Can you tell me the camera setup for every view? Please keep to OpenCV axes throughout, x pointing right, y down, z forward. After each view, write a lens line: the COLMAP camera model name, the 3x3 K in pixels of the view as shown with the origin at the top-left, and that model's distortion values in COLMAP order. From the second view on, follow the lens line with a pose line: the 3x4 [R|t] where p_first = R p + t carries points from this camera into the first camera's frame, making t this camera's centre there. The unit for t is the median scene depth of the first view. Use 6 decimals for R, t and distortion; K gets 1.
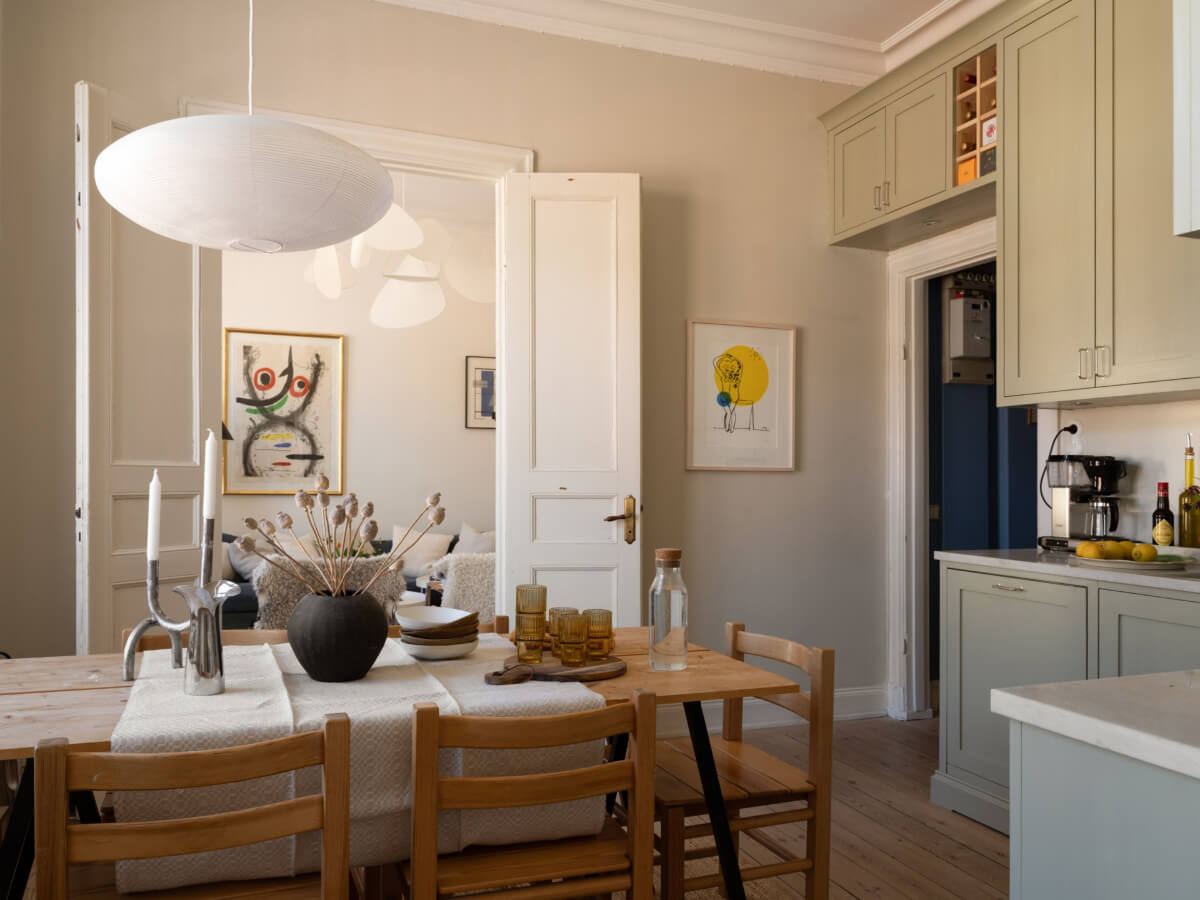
lens RADIAL K [[919.1, 0, 580.5], [0, 919.1, 476.8], [0, 0, 1]] dist [0.013801, -0.007457]
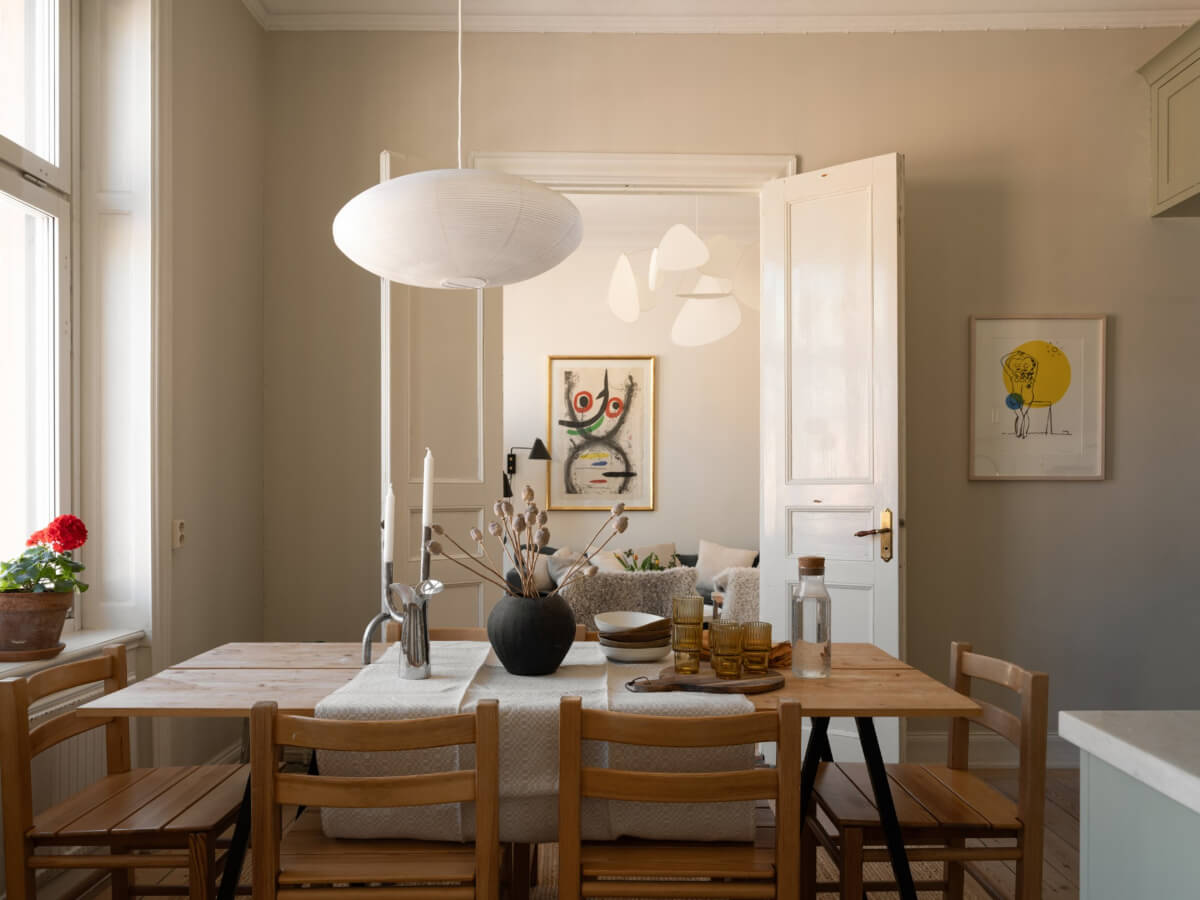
lens RADIAL K [[919.1, 0, 570.5], [0, 919.1, 498.2], [0, 0, 1]] dist [0.013801, -0.007457]
pose [[0.937492, -0.007581, -0.347925, 0.152768], [0.009611, 0.999945, 0.004110, 0.007104], [0.347875, -0.007197, 0.937513, -0.005122]]
